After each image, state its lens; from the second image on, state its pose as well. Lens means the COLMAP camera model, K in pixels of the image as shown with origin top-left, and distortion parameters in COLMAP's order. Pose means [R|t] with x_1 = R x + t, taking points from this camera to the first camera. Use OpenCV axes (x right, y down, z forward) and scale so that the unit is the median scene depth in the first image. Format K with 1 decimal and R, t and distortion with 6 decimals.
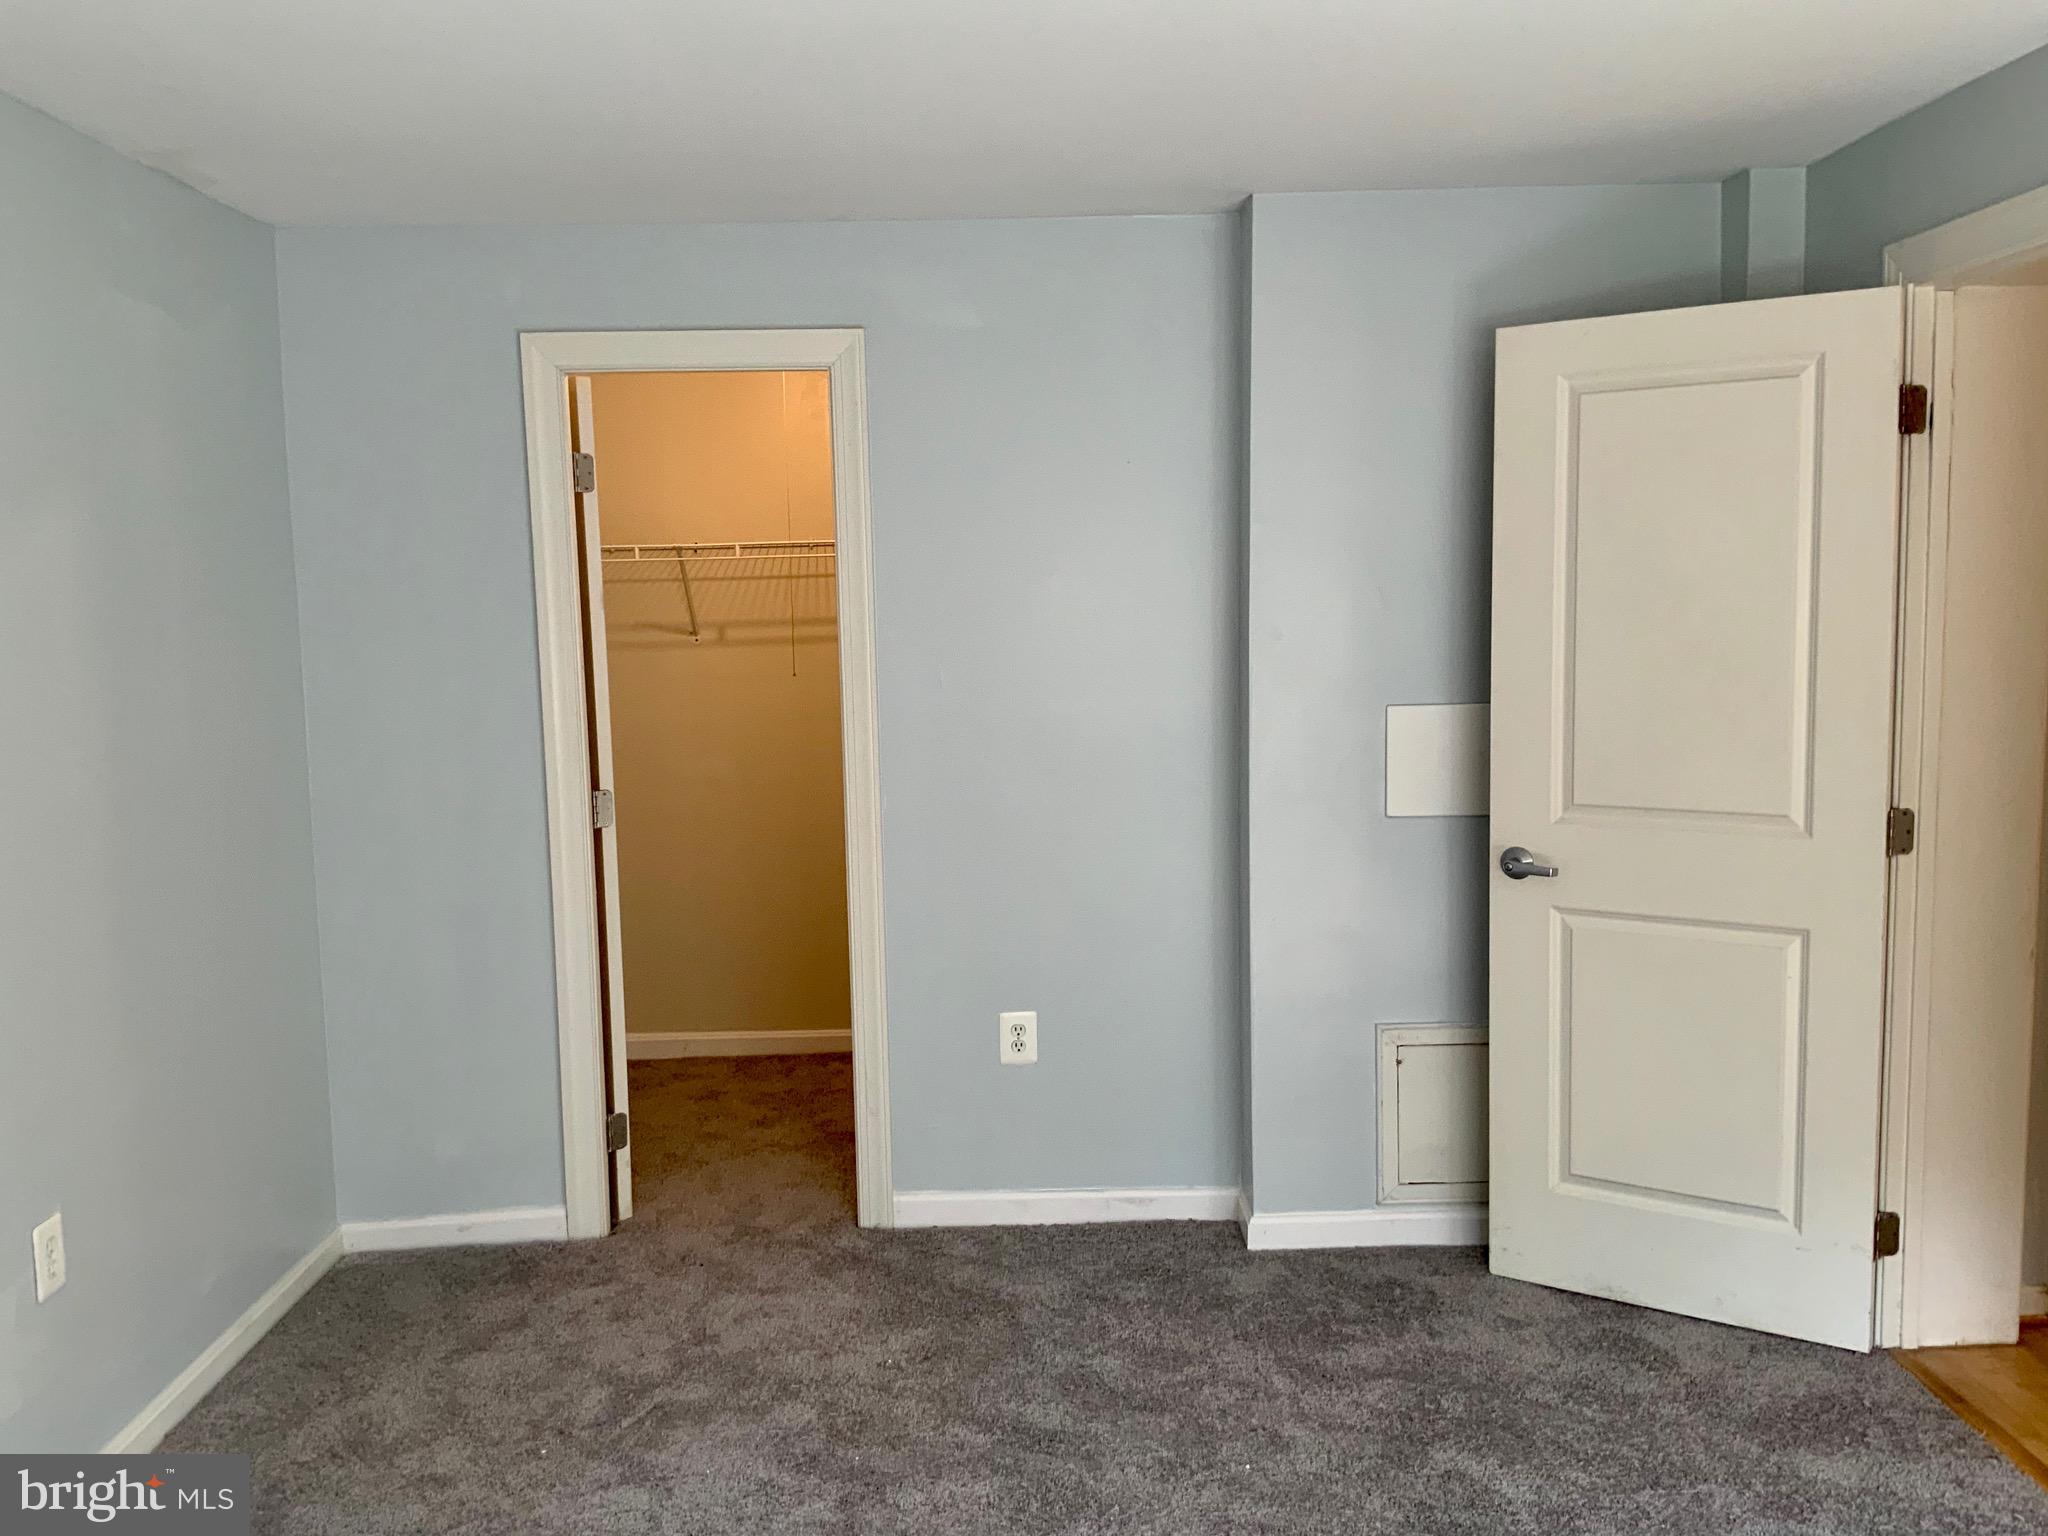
lens RADIAL K [[1679.3, 0, 1020.2], [0, 1679.3, 759.9], [0, 0, 1]] dist [0.121486, -0.252138]
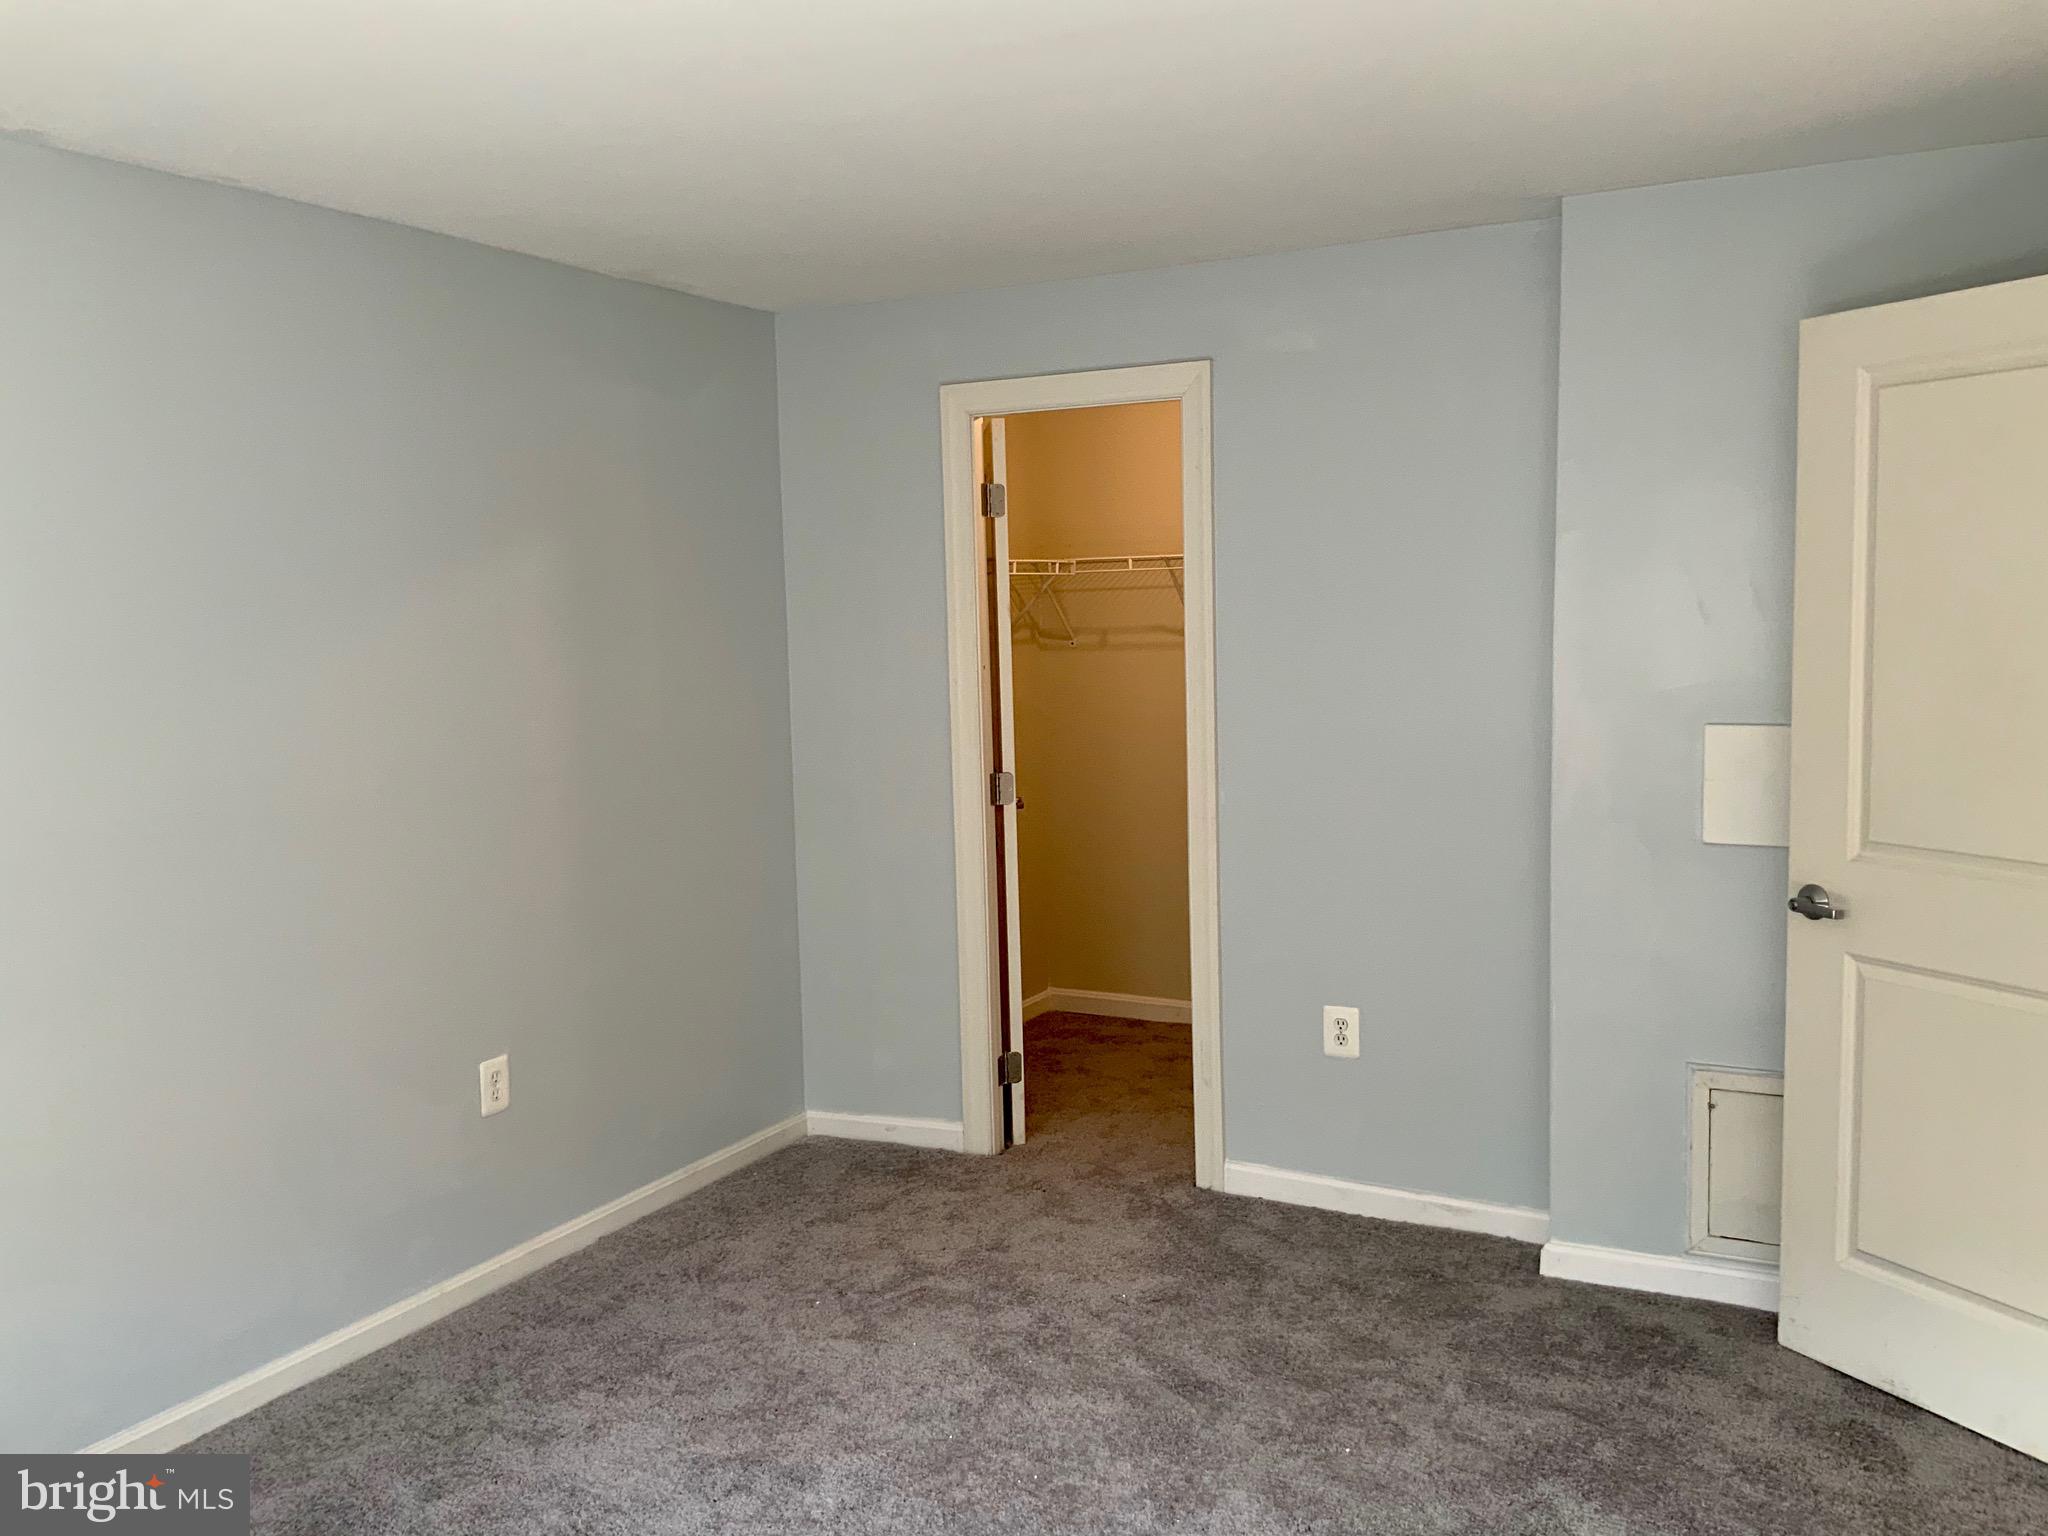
lens RADIAL K [[1679.3, 0, 1020.2], [0, 1679.3, 759.9], [0, 0, 1]] dist [0.121486, -0.252138]
pose [[0.875093, 0.047125, -0.481655, 0.334323], [-0.044642, 0.998865, 0.016621, -0.011037], [0.481892, 0.006957, 0.876203, -0.008368]]
